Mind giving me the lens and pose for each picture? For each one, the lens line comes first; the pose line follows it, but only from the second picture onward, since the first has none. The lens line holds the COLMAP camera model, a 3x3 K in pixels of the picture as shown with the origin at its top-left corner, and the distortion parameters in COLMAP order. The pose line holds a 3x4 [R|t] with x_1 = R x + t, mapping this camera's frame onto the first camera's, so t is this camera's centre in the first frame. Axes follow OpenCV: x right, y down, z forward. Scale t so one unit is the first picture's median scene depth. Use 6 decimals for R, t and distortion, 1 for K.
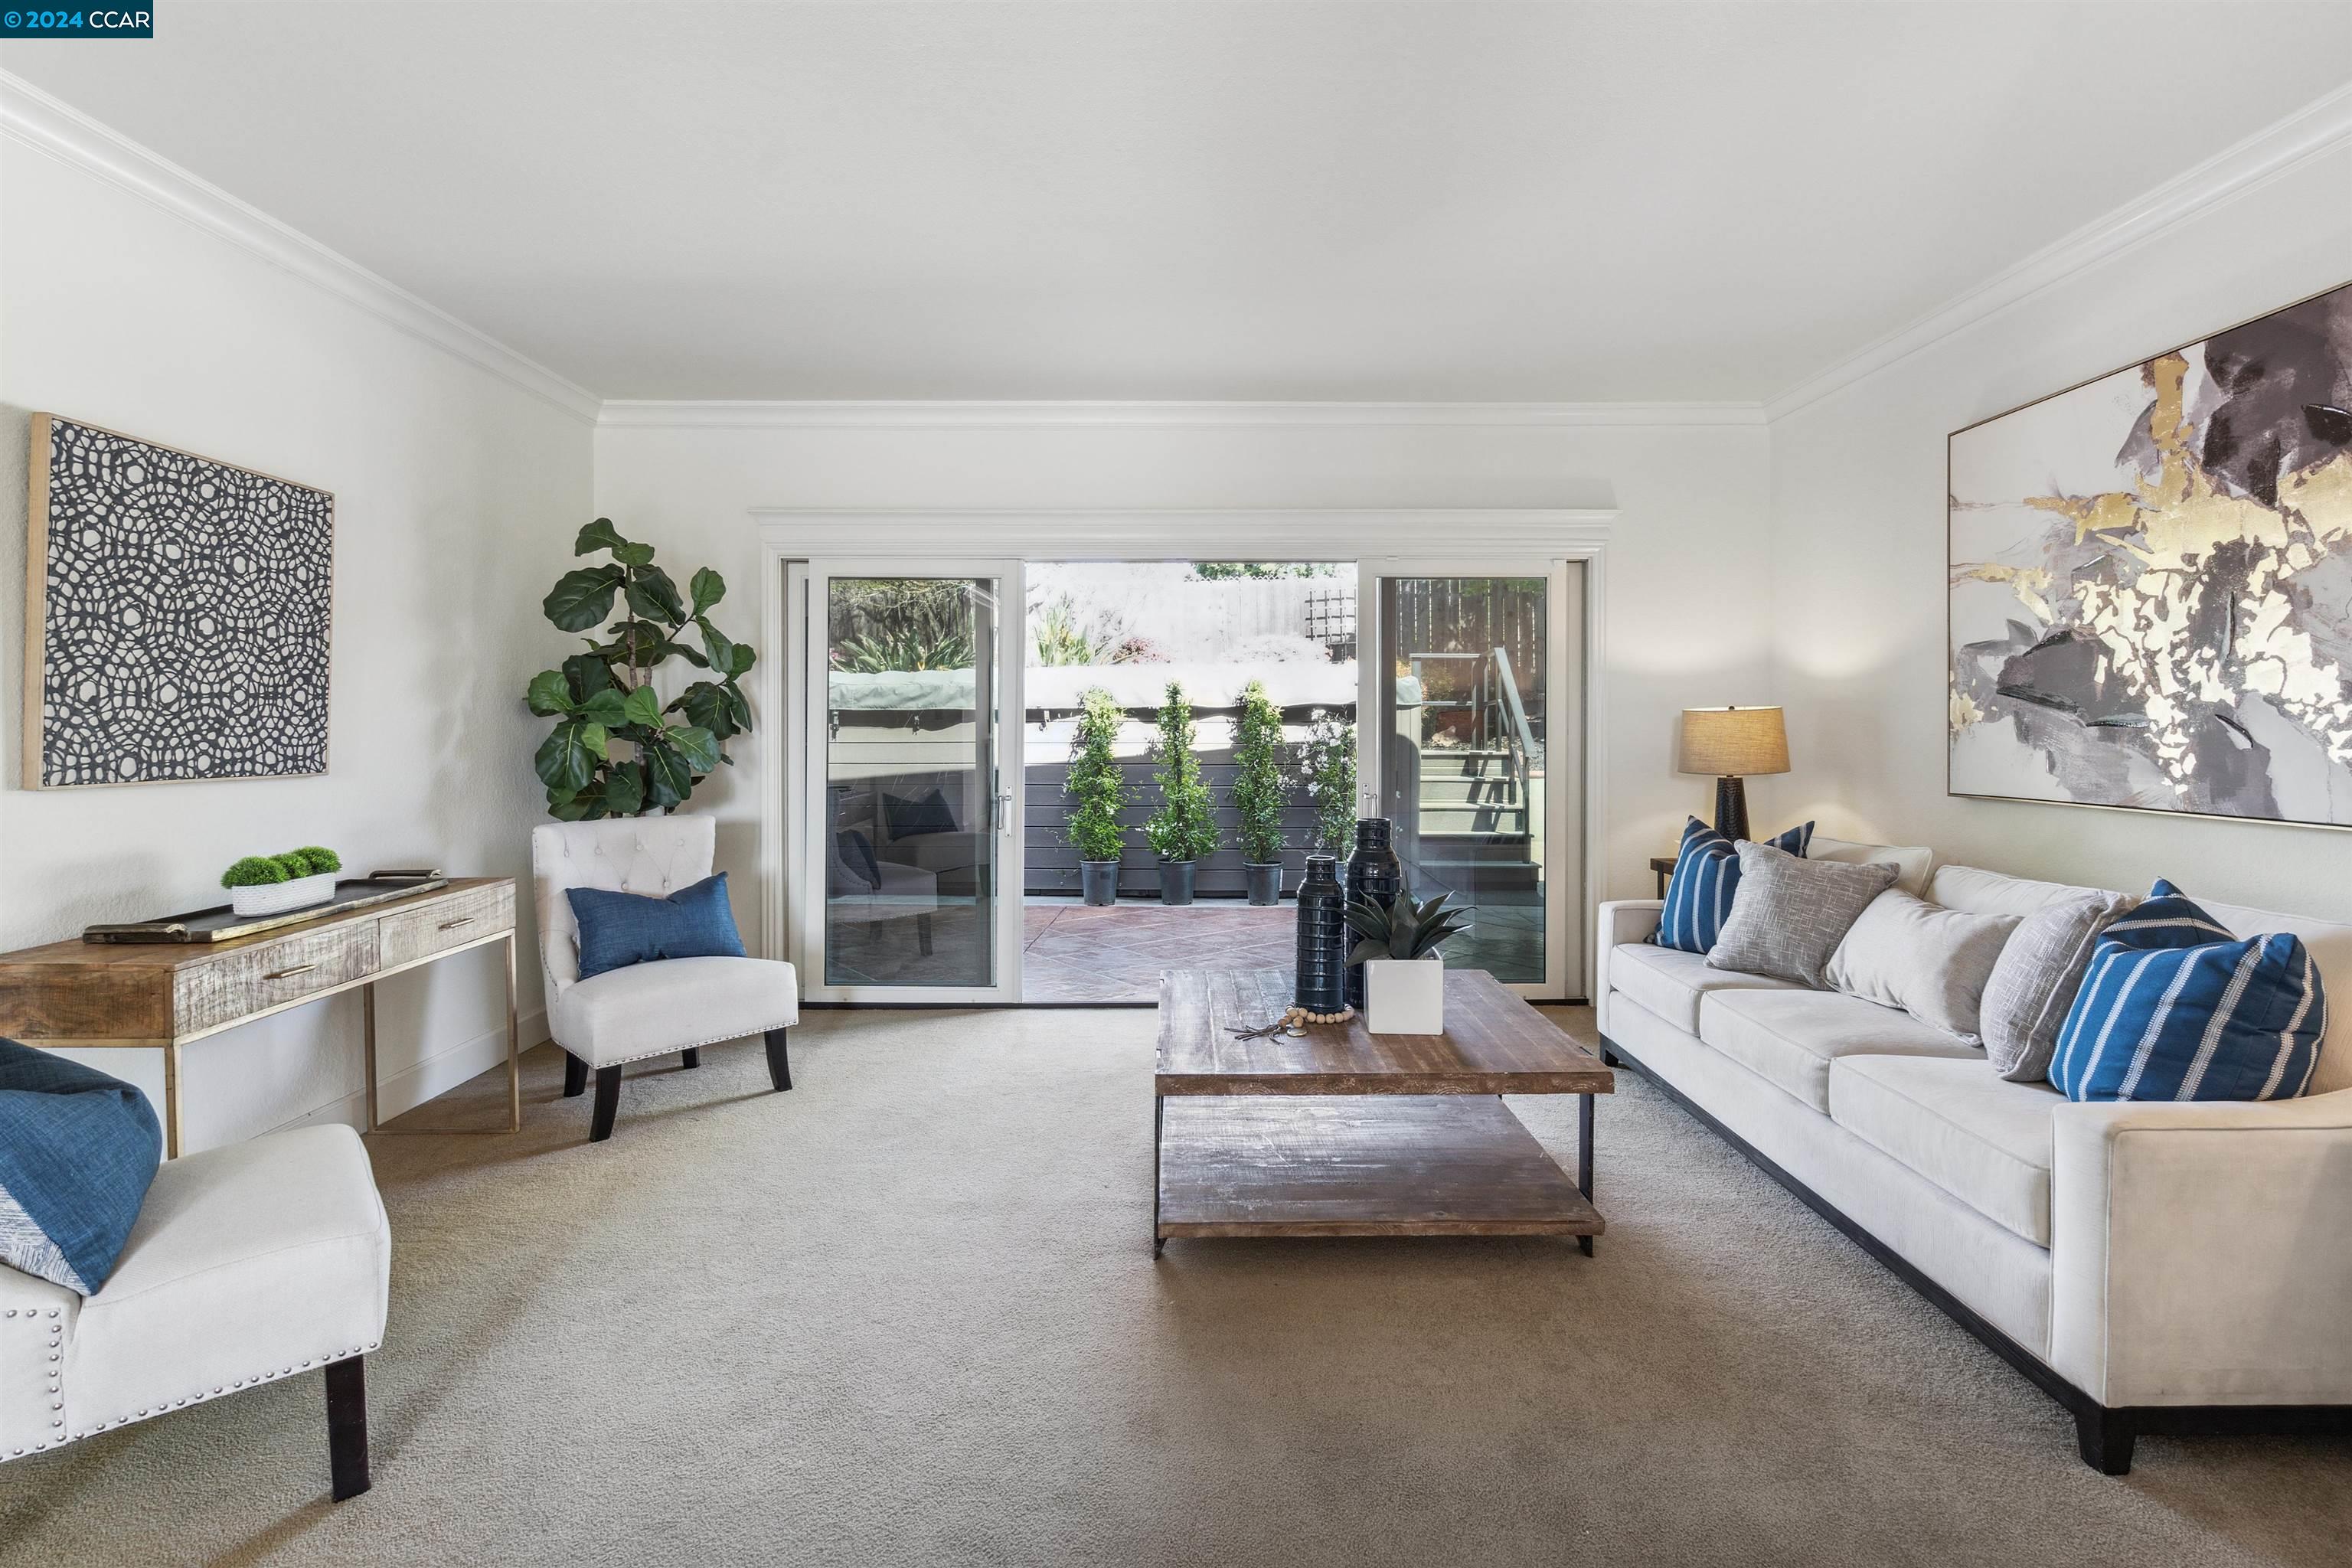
lens RADIAL K [[1104.7, 0, 1198.1], [0, 1104.7, 725.2], [0, 0, 1]] dist [-0.001867, 0.001570]
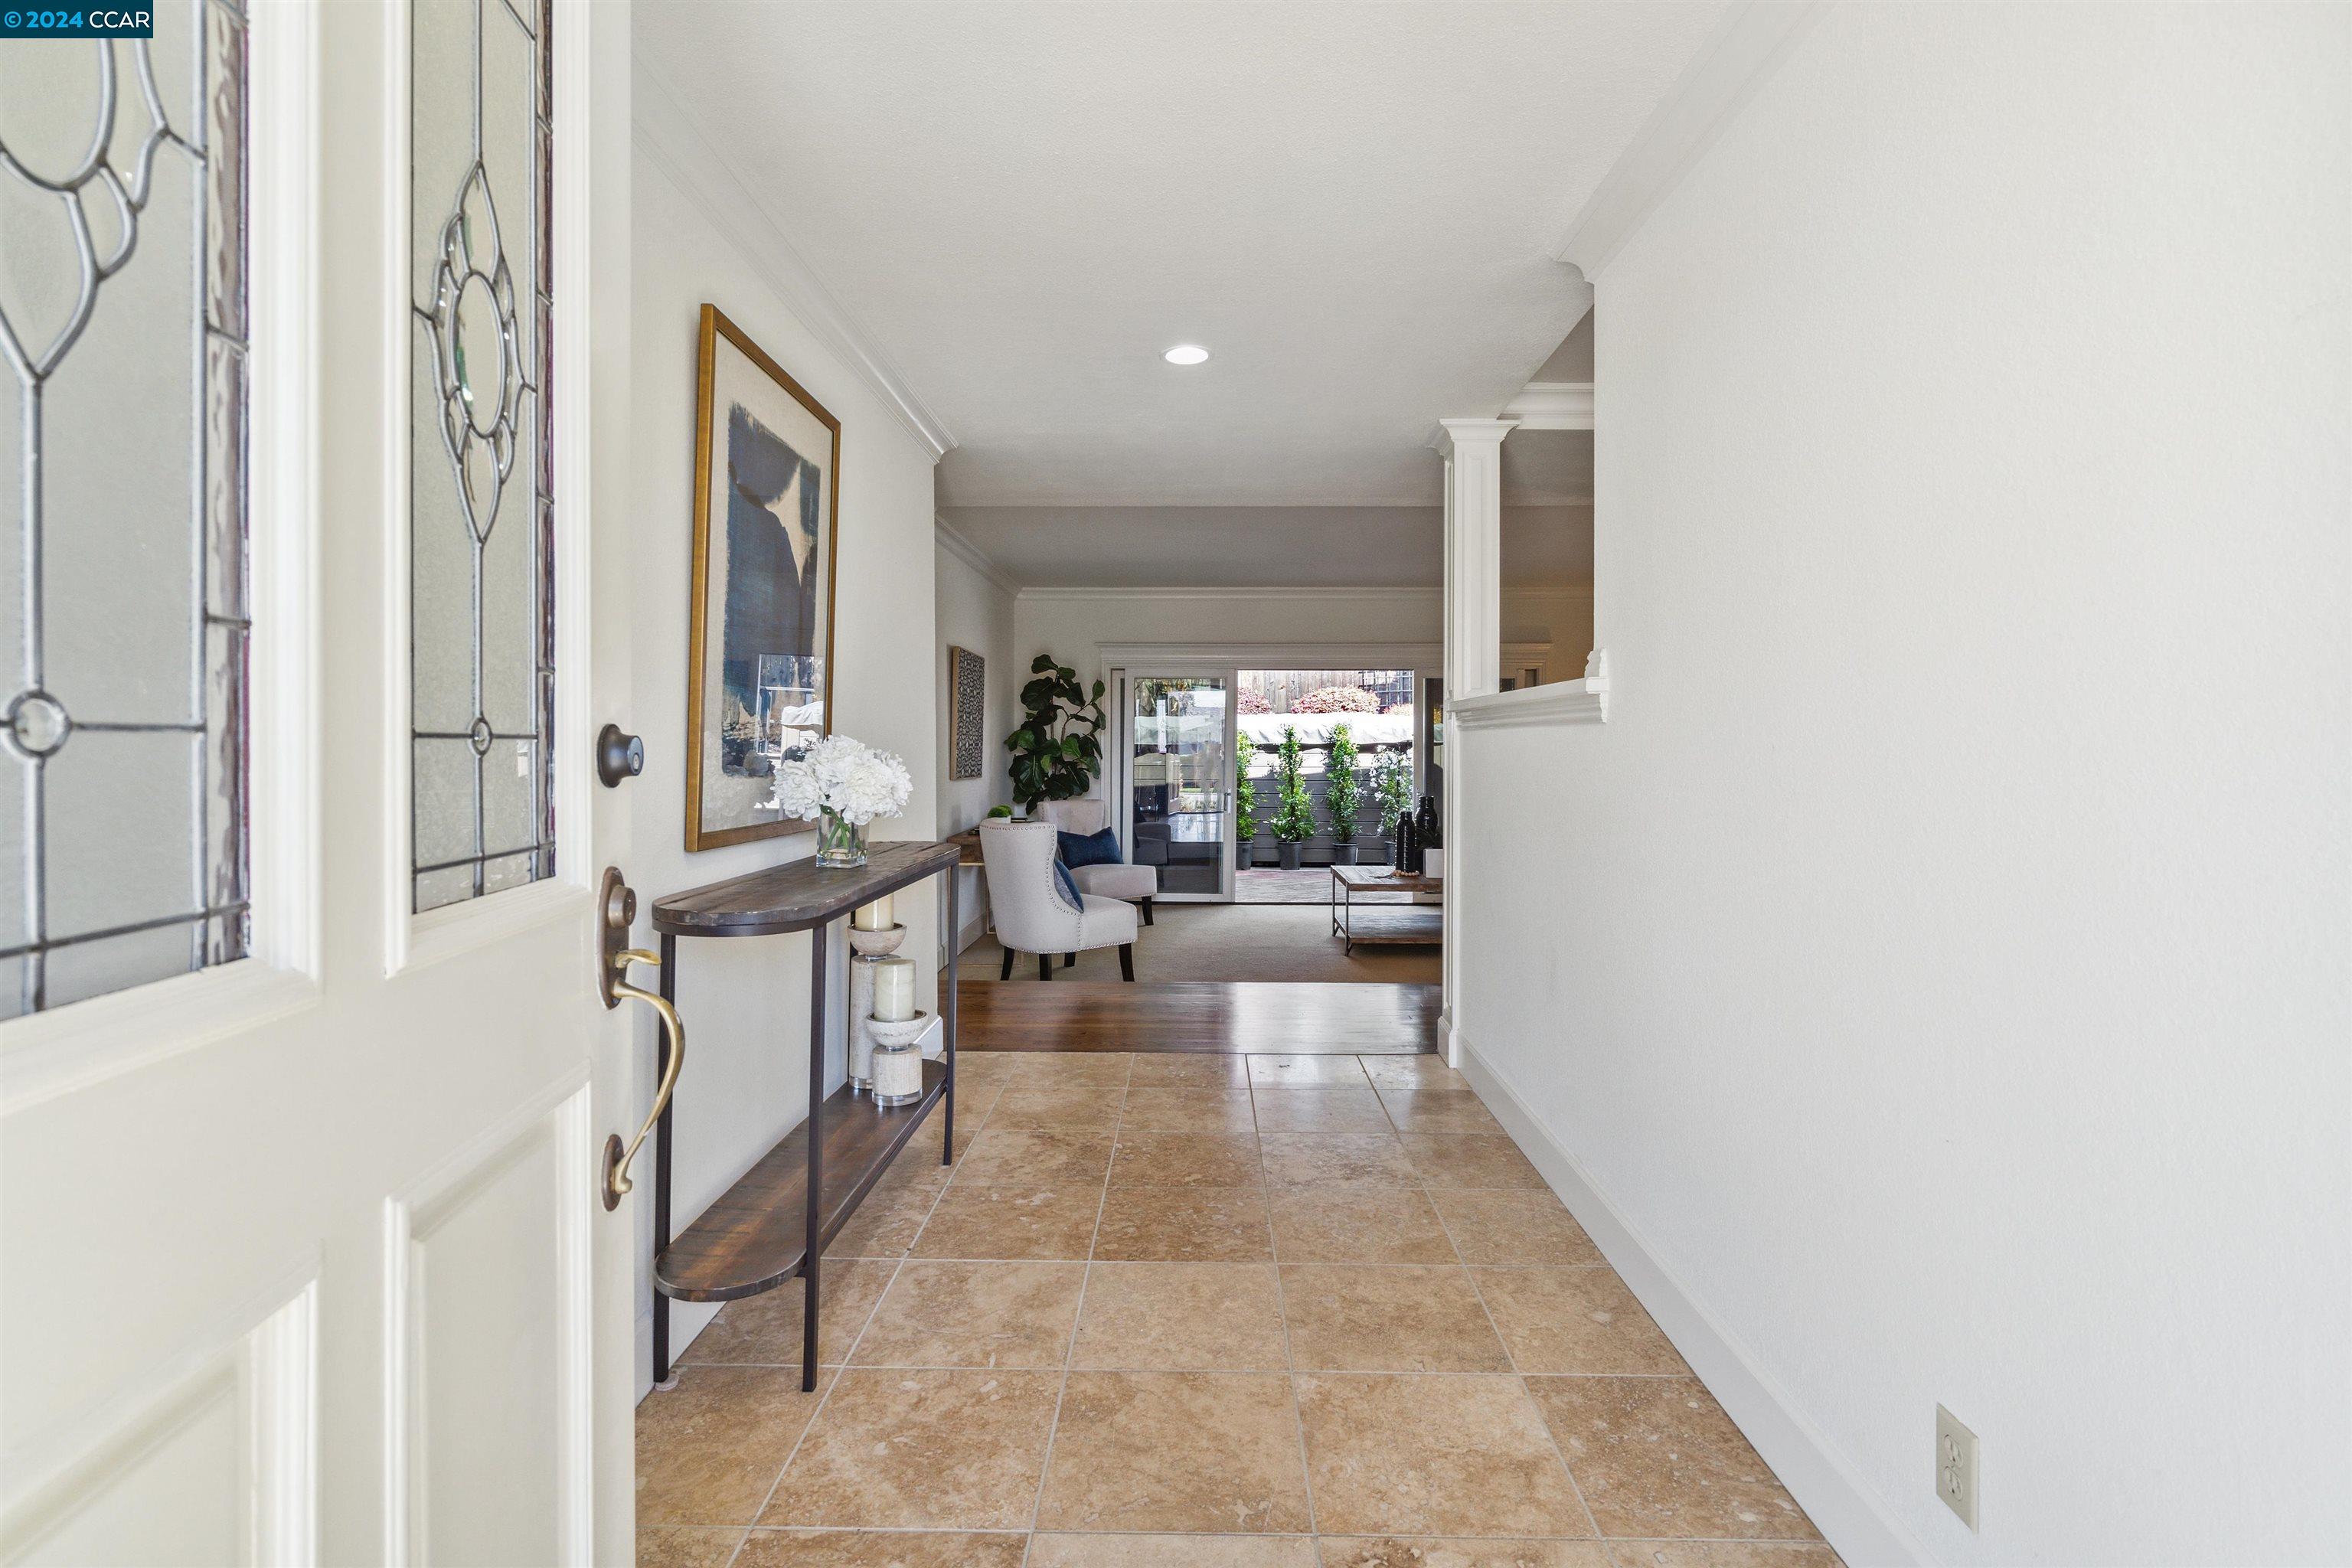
lens RADIAL K [[1104.7, 0, 1185.3], [0, 1104.7, 780.9], [0, 0, 1]] dist [-0.001867, 0.001570]
pose [[0.999358, 0.002426, -0.035739, -0.112156], [-0.001523, 0.999679, 0.025286, -0.003143], [0.035789, -0.025215, 0.999041, -0.564758]]
